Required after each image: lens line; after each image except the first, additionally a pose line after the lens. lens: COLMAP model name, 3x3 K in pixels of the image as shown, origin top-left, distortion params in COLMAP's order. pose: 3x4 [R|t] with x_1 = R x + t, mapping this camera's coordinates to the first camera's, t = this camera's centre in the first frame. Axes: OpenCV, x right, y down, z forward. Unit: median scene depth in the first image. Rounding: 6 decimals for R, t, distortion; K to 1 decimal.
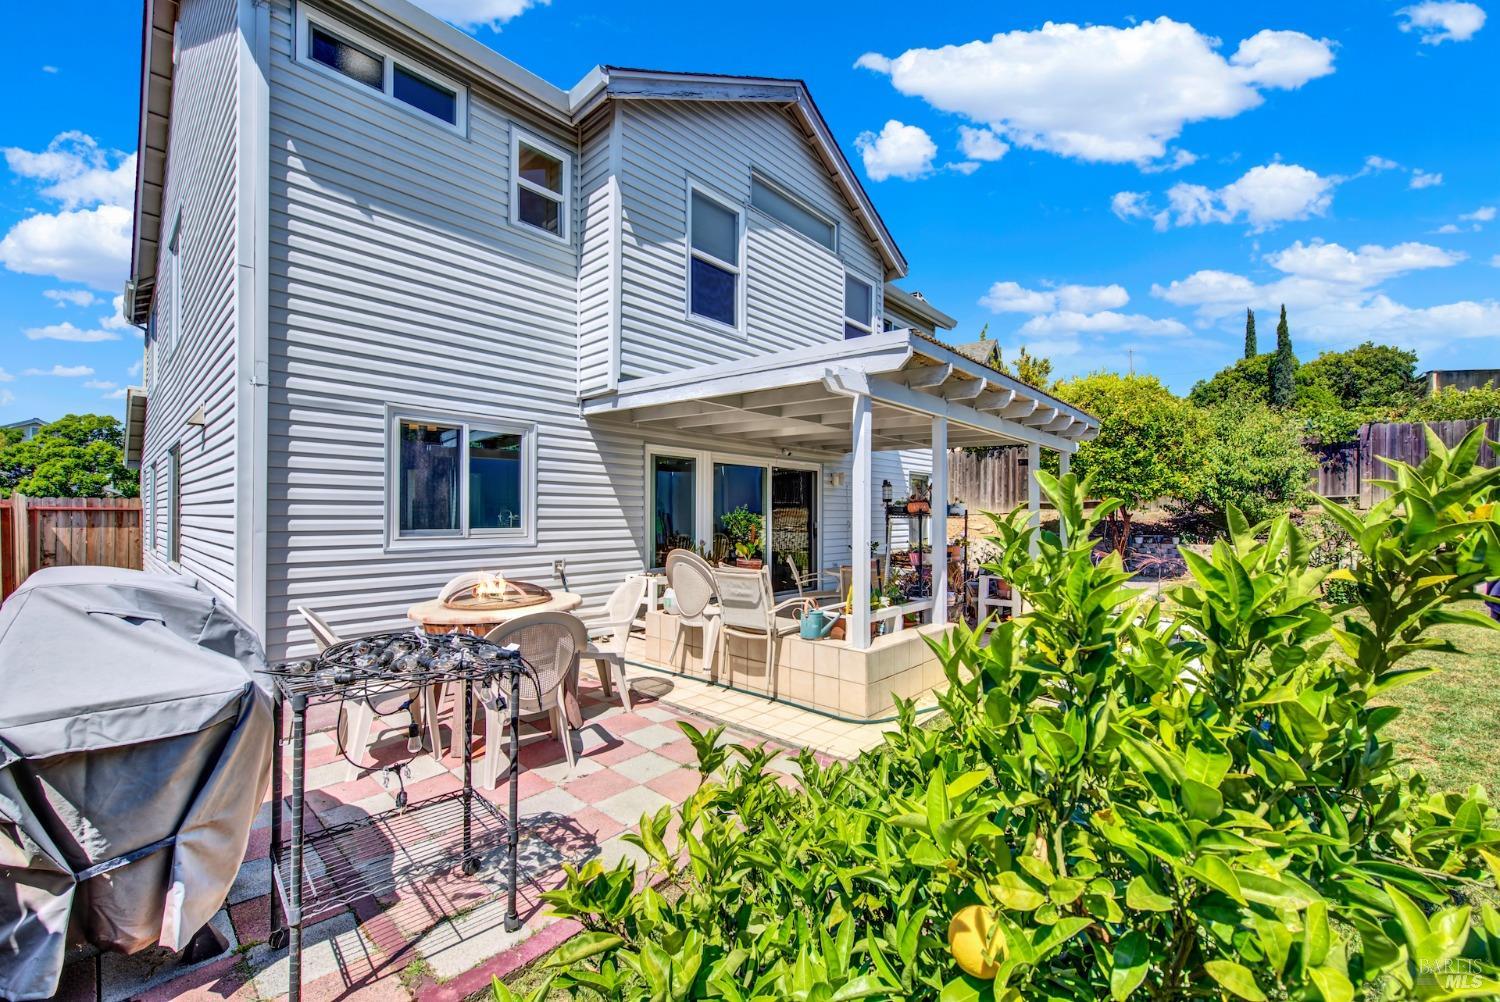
lens RADIAL K [[599.4, 0, 752.4], [0, 599.4, 516.5], [0, 0, 1]] dist [0.000475, -0.000005]
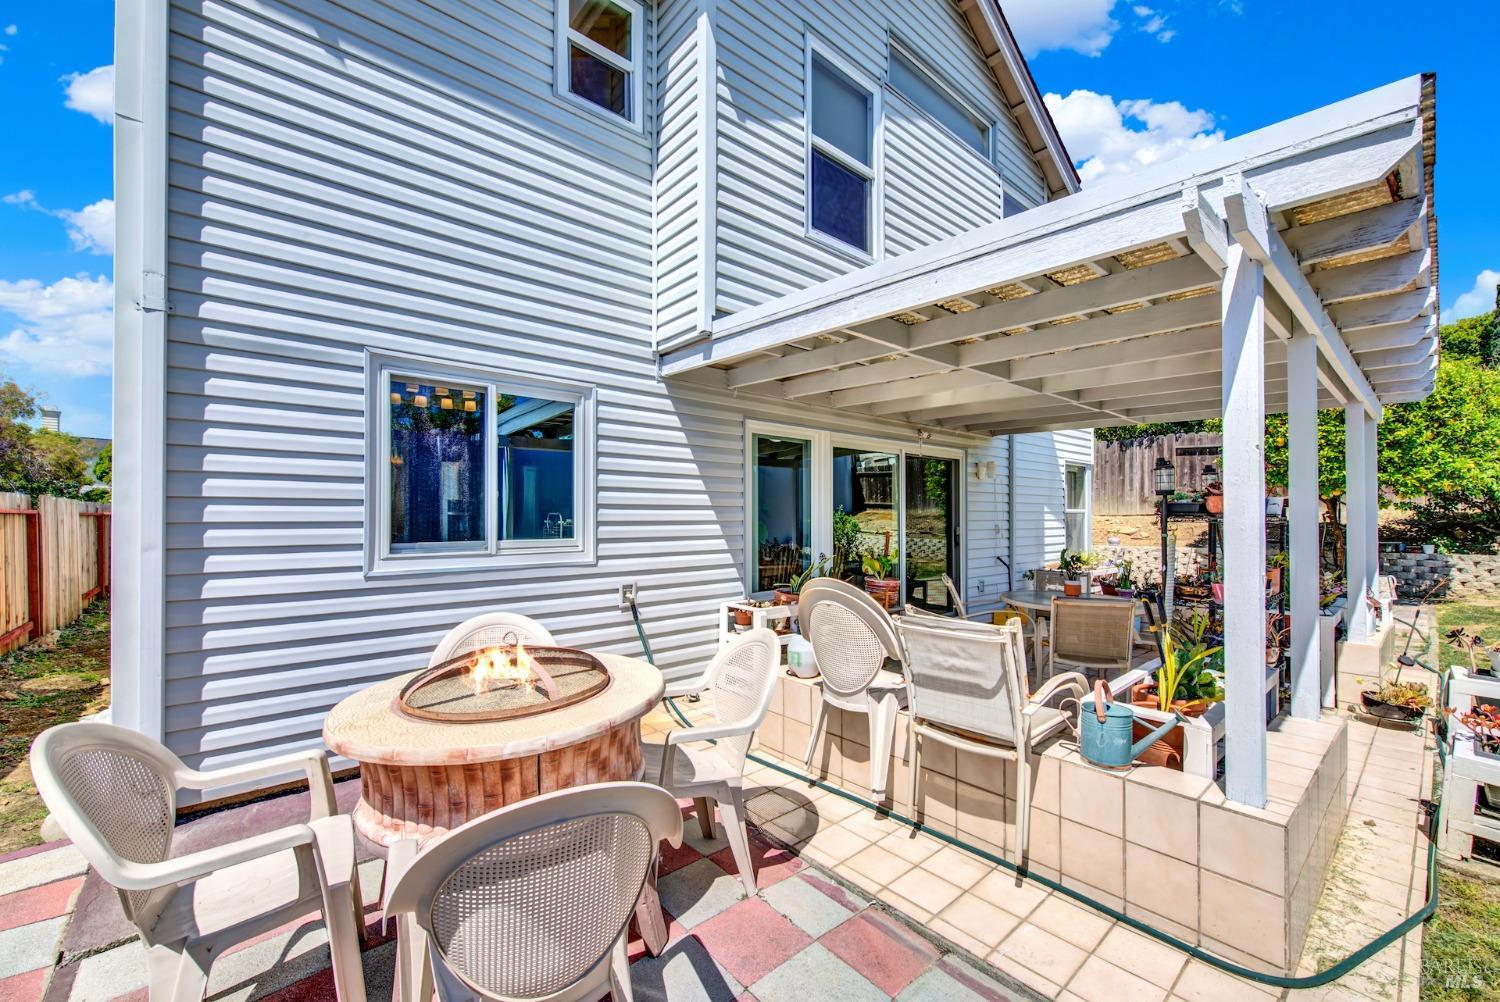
lens RADIAL K [[599.4, 0, 752.4], [0, 599.4, 516.5], [0, 0, 1]] dist [0.000475, -0.000005]
pose [[0.992887, -0.005028, -0.118958, -0.098877], [0.004503, 0.999979, -0.004681, -0.001936], [0.118979, 0.004112, 0.992888, 0.334006]]
